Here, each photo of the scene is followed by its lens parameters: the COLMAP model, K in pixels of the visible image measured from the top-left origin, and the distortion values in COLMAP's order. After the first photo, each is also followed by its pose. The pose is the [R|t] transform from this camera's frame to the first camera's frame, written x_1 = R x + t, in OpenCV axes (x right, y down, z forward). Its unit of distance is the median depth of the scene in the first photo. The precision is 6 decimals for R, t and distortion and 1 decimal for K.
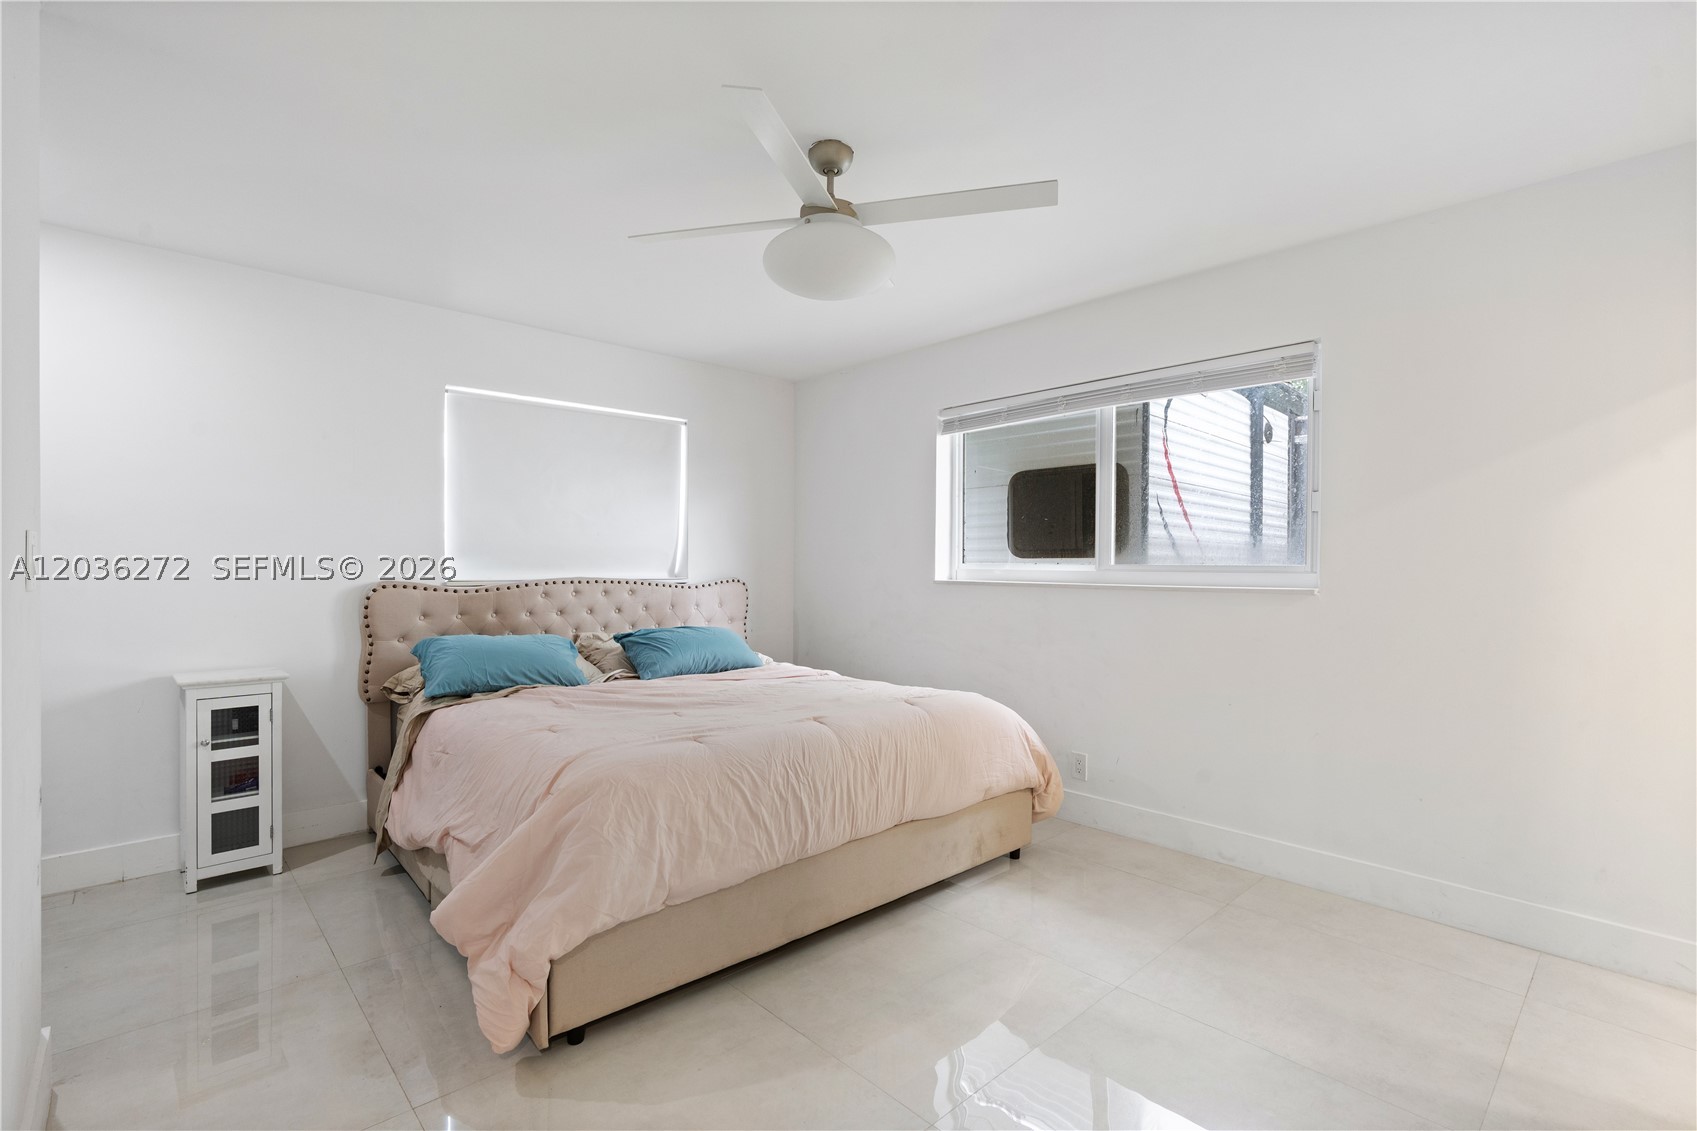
lens RADIAL K [[767.5, 0, 853.9], [0, 767.5, 561.2], [0, 0, 1]] dist [-0.010627, 0.004871]
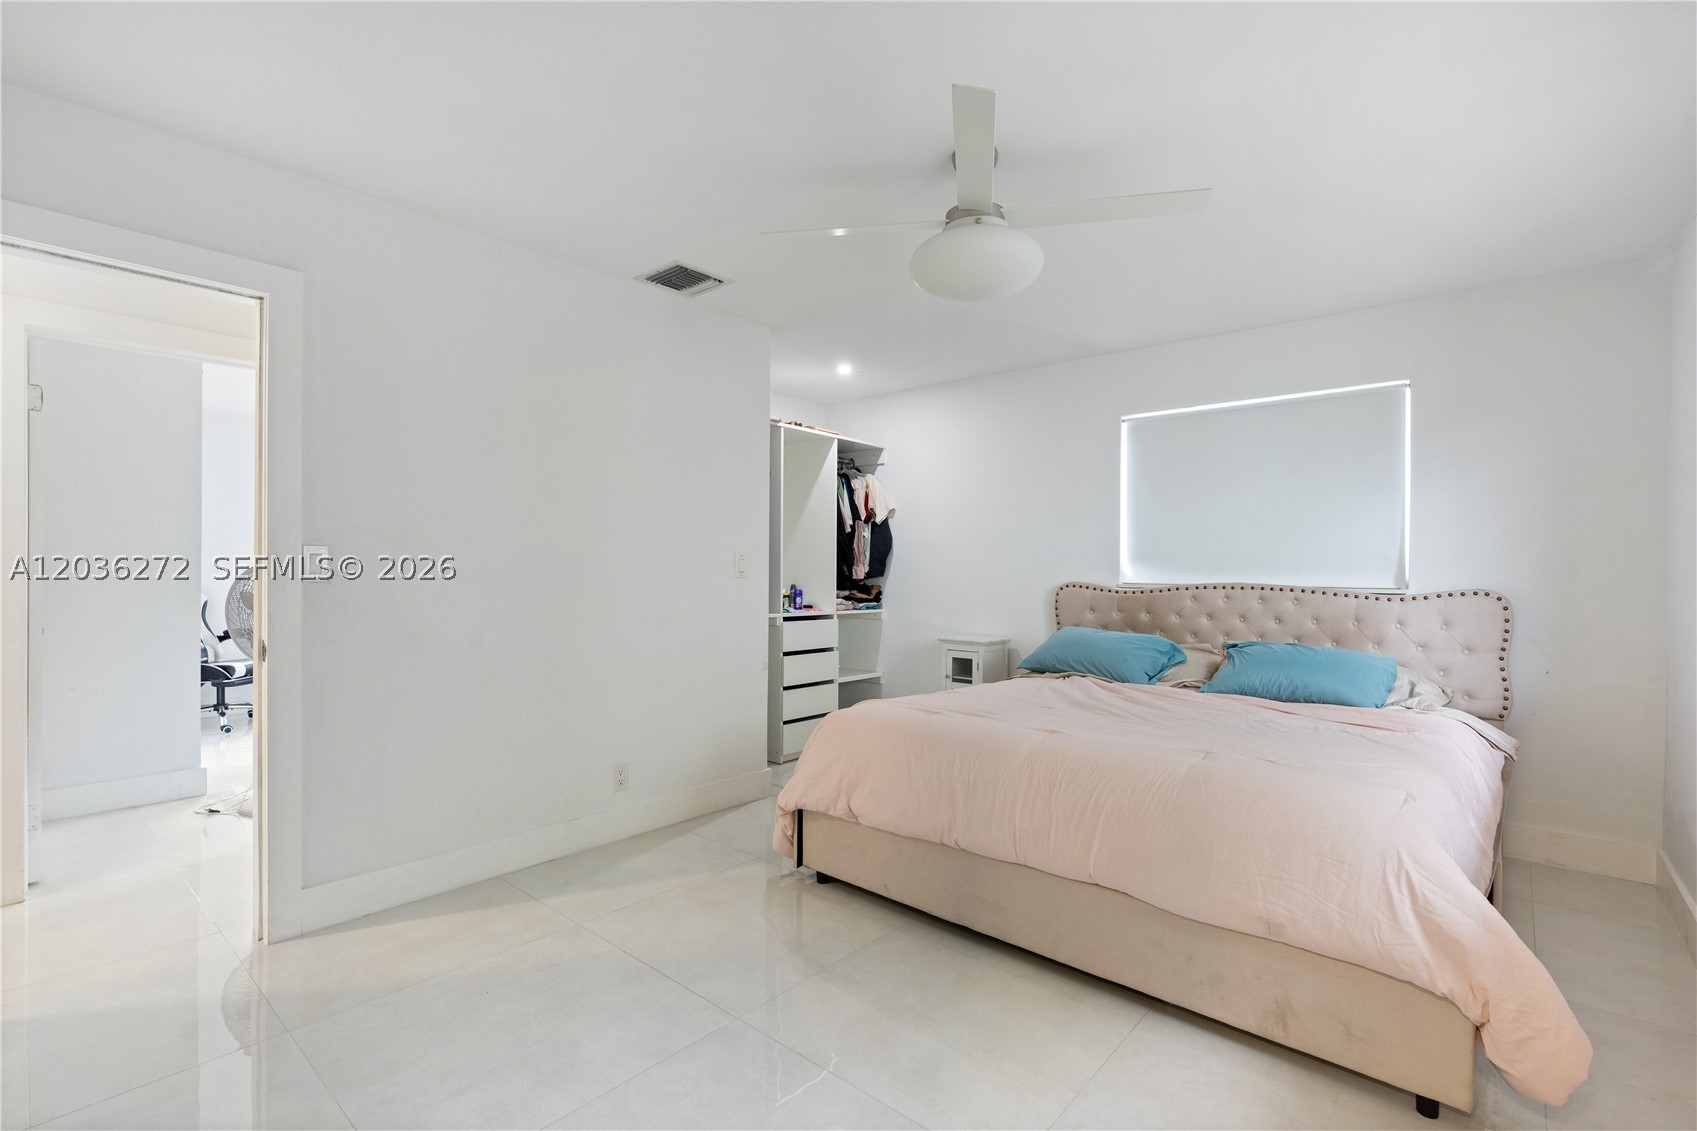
lens RADIAL K [[767.5, 0, 852.0], [0, 767.5, 570.5], [0, 0, 1]] dist [-0.010627, 0.004871]
pose [[0.116350, 0.002738, -0.993204, 0.554206], [0.000288, 0.999996, 0.002791, 0.003030], [0.993208, -0.000611, 0.116349, 0.424754]]
